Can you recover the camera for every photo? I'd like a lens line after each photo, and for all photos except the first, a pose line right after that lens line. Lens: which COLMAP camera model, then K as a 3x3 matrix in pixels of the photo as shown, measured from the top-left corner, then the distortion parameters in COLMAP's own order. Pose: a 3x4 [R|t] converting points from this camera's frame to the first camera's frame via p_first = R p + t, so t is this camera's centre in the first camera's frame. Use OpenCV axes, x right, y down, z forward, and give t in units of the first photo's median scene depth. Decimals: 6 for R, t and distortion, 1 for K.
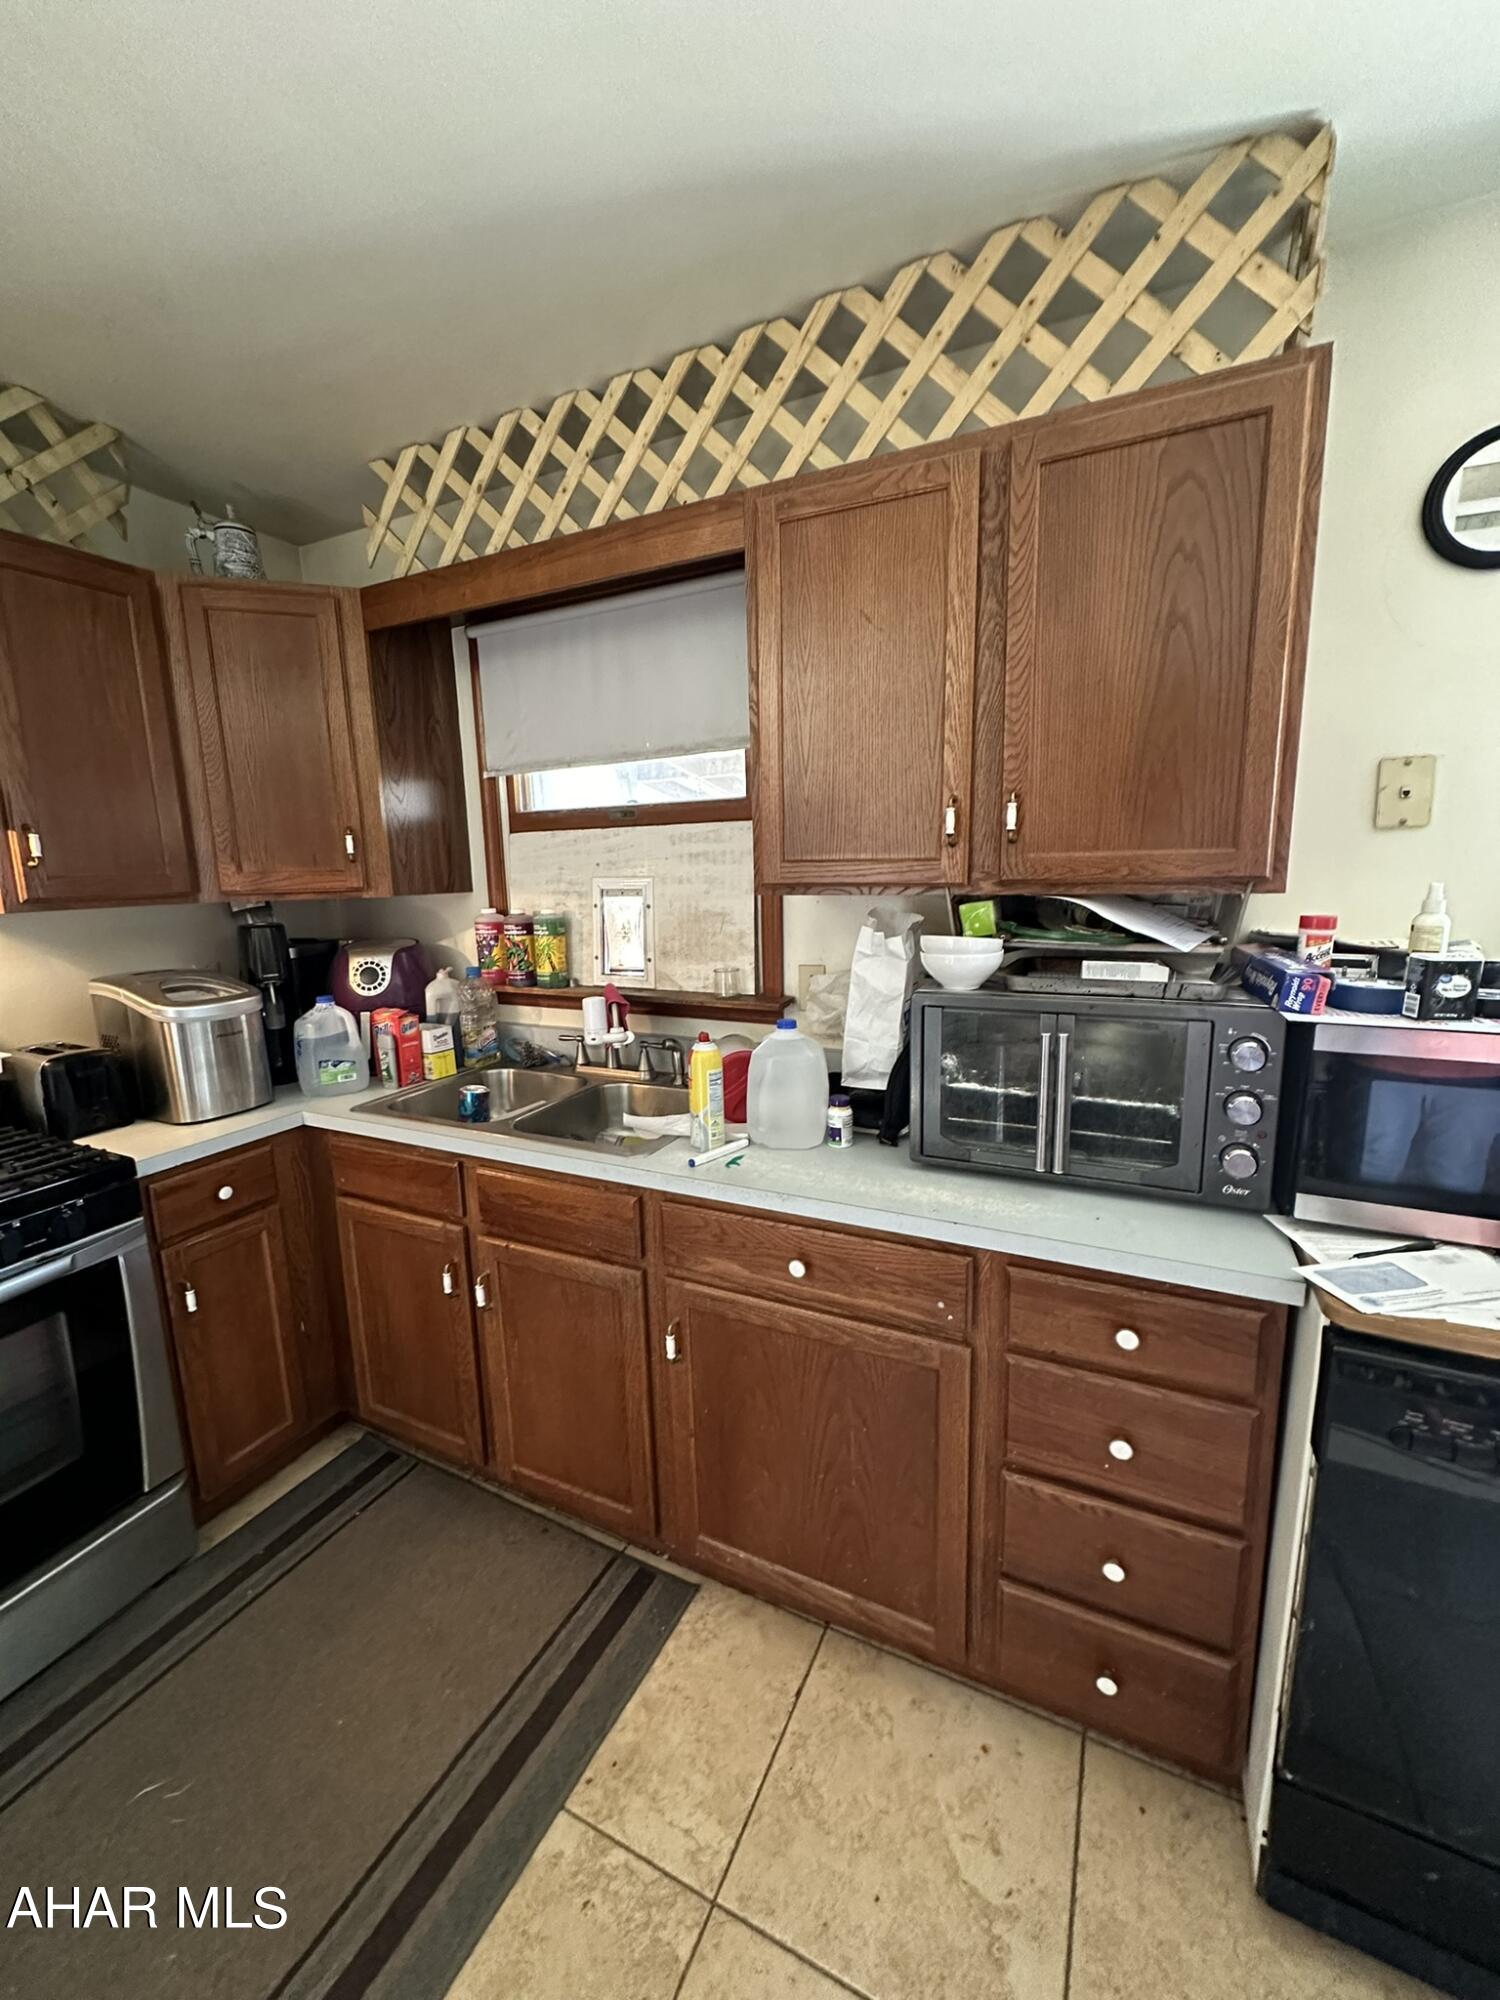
lens RADIAL K [[796.2, 0, 746.9], [0, 796.2, 1000.9], [0, 0, 1]] dist [-0.002565, -0.000659]
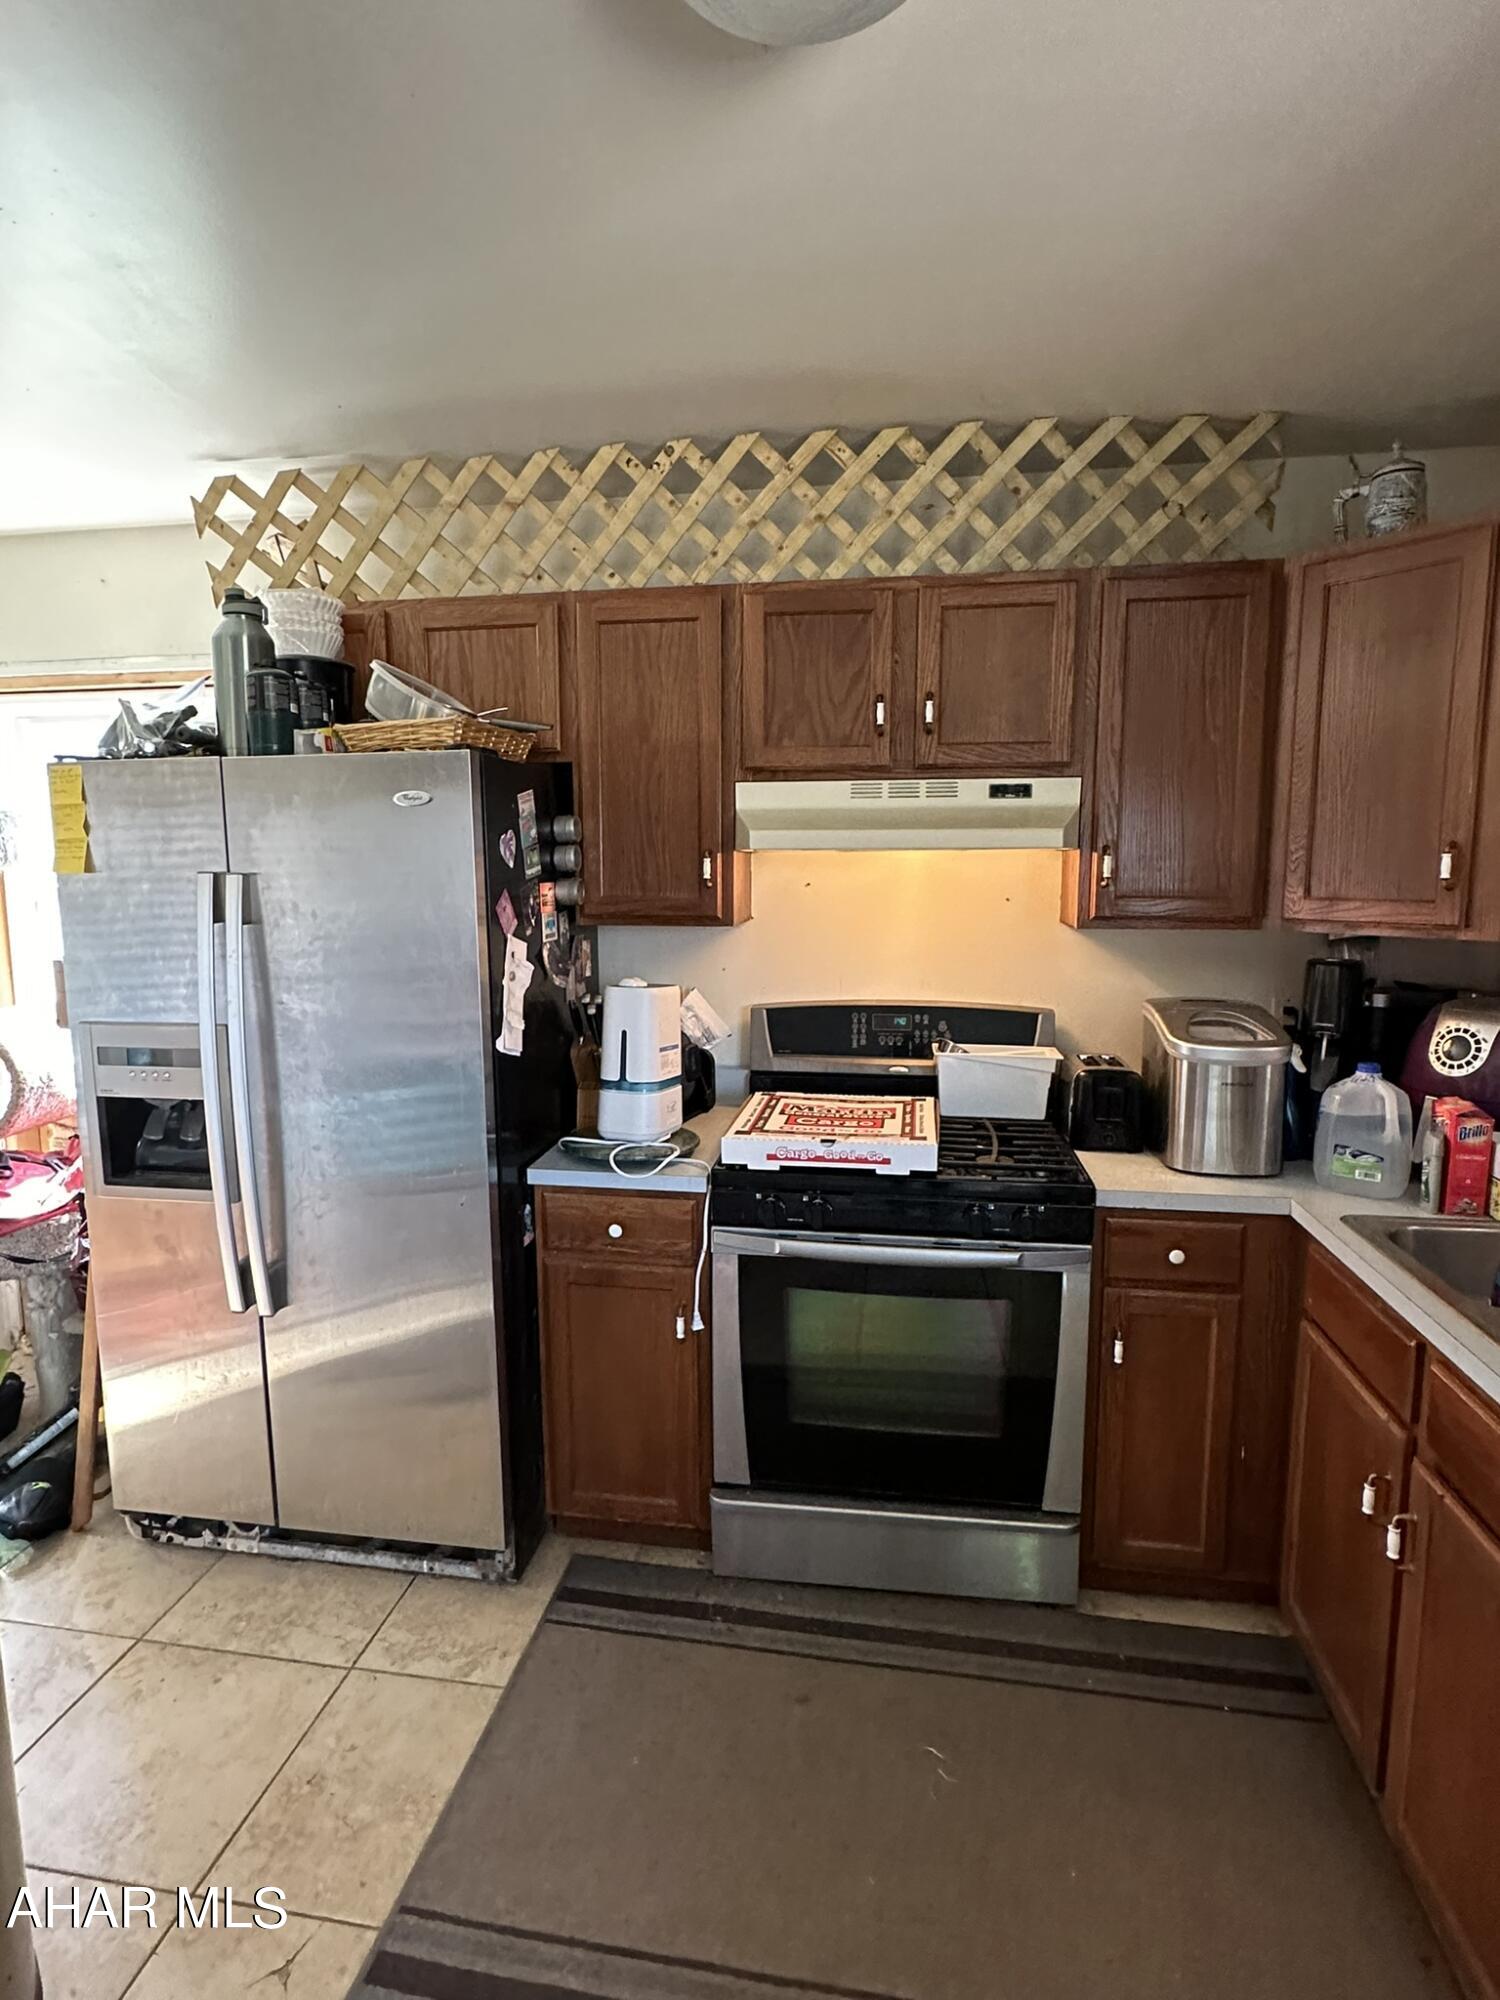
lens RADIAL K [[1047.9, 0, 743.0], [0, 1047.9, 1000.2], [0, 0, 1]] dist [-0.000040, 0.000382]
pose [[0.286059, 0.144315, -0.947282, 0.257566], [-0.165911, 0.981121, 0.099368, -0.071713], [0.943739, 0.128740, 0.304602, 0.134600]]
